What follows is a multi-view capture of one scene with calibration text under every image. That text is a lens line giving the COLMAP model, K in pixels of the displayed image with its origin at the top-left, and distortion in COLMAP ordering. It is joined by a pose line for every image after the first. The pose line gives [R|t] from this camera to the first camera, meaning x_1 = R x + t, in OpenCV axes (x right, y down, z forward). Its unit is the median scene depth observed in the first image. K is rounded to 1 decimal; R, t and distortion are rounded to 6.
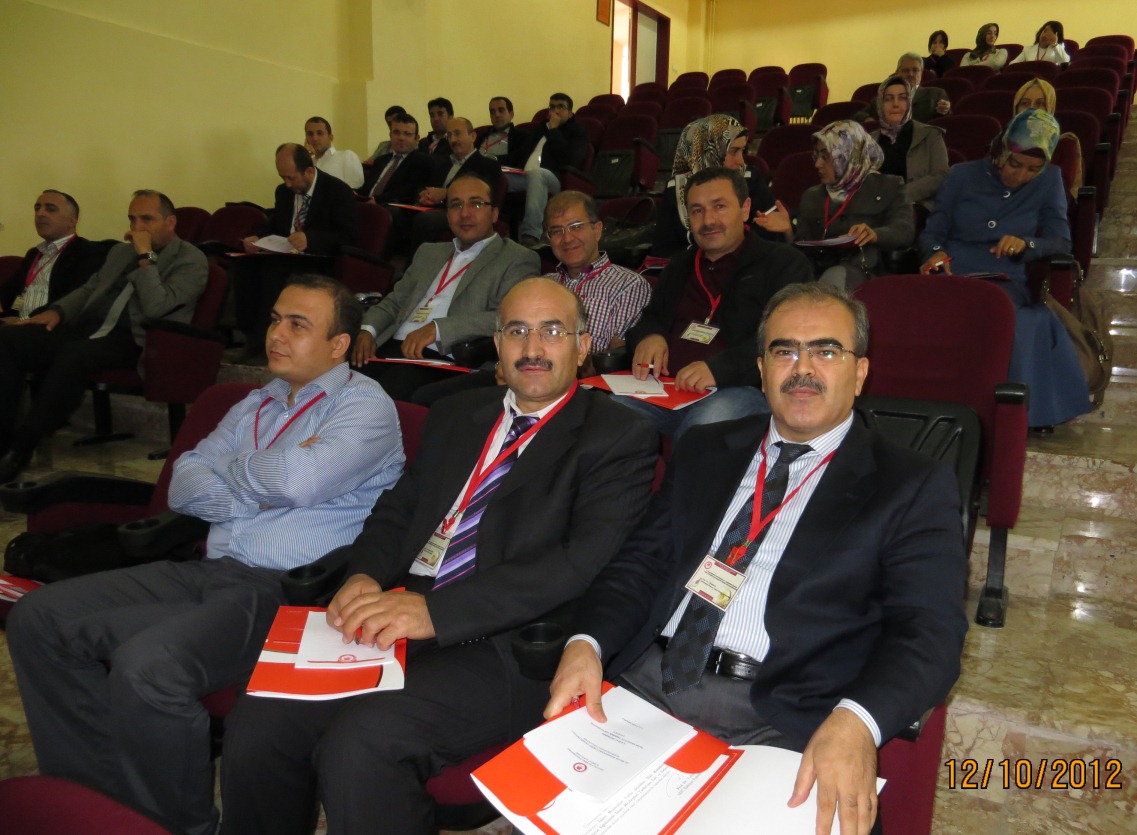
lens RADIAL K [[978.2, 0, 569.2], [0, 978.2, 446.7], [0, 0, 1]] dist [0.006498, -0.008185]
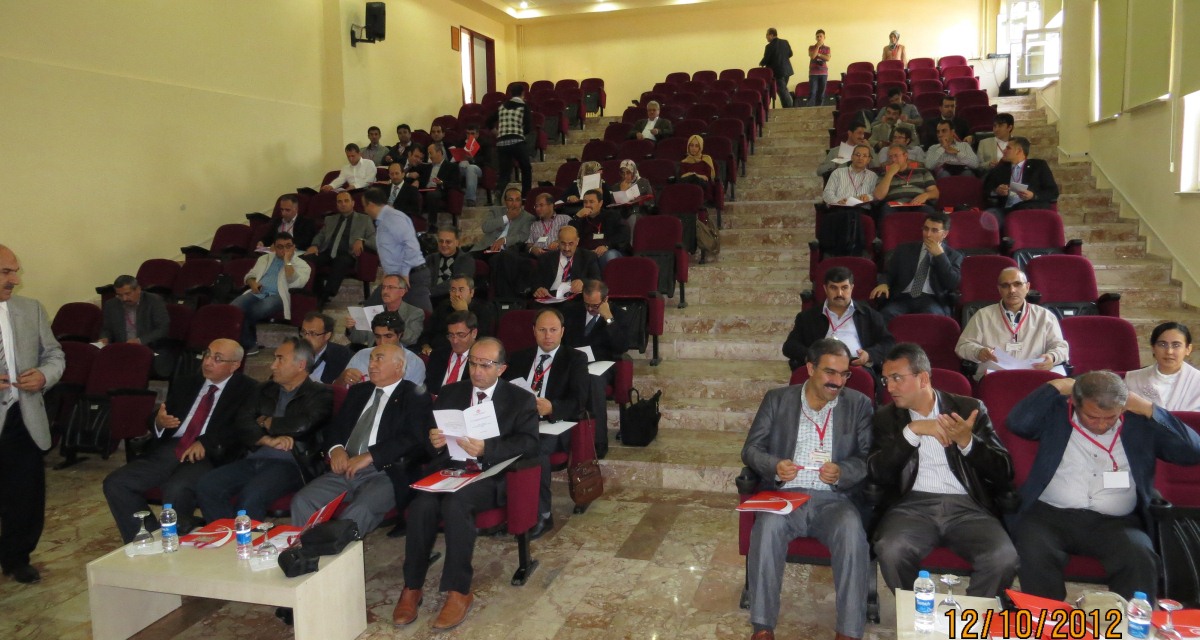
lens RADIAL K [[900.7, 0, 600.0], [0, 900.7, 320.0], [0, 0, 1]] dist [-0.006772, 0.001946]
pose [[0.968294, -0.077879, 0.237364, -0.199755], [0.089922, 0.995132, -0.040321, 0.098231], [-0.233068, 0.060387, 0.970584, -0.659313]]
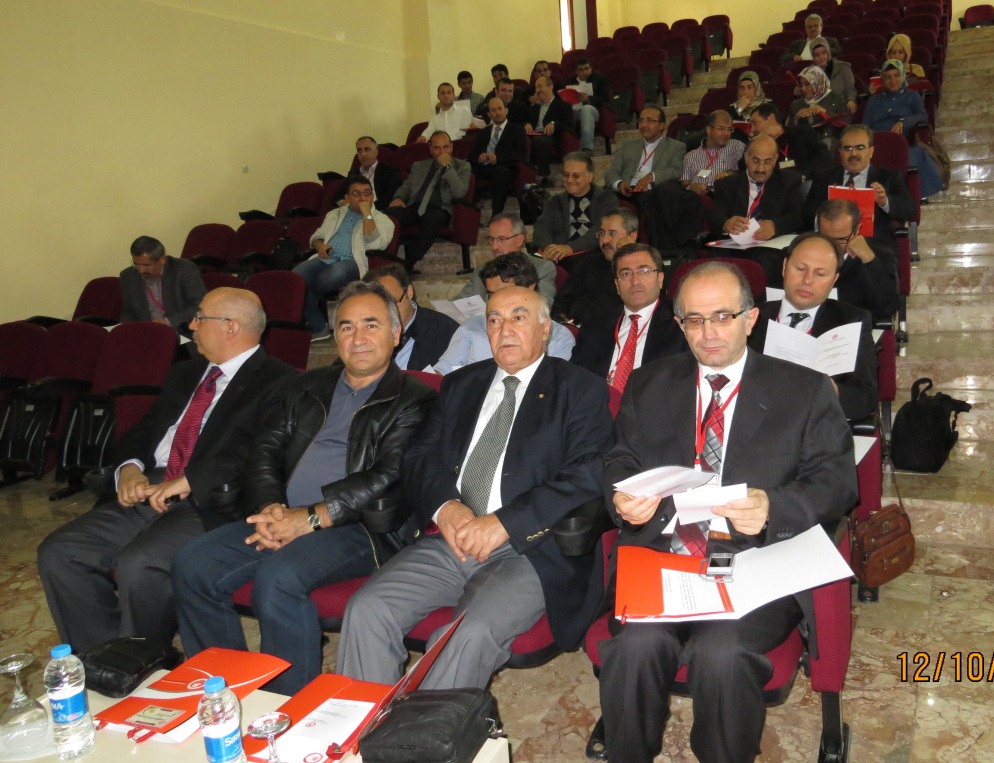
lens RADIAL K [[934.8, 0, 553.4], [0, 934.8, 345.9], [0, 0, 1]] dist [-0.007342, -0.002428]
pose [[0.990961, -0.103432, 0.085434, -0.214913], [0.105723, 0.994136, -0.022722, 0.104318], [-0.082583, 0.031549, 0.996085, -0.391493]]
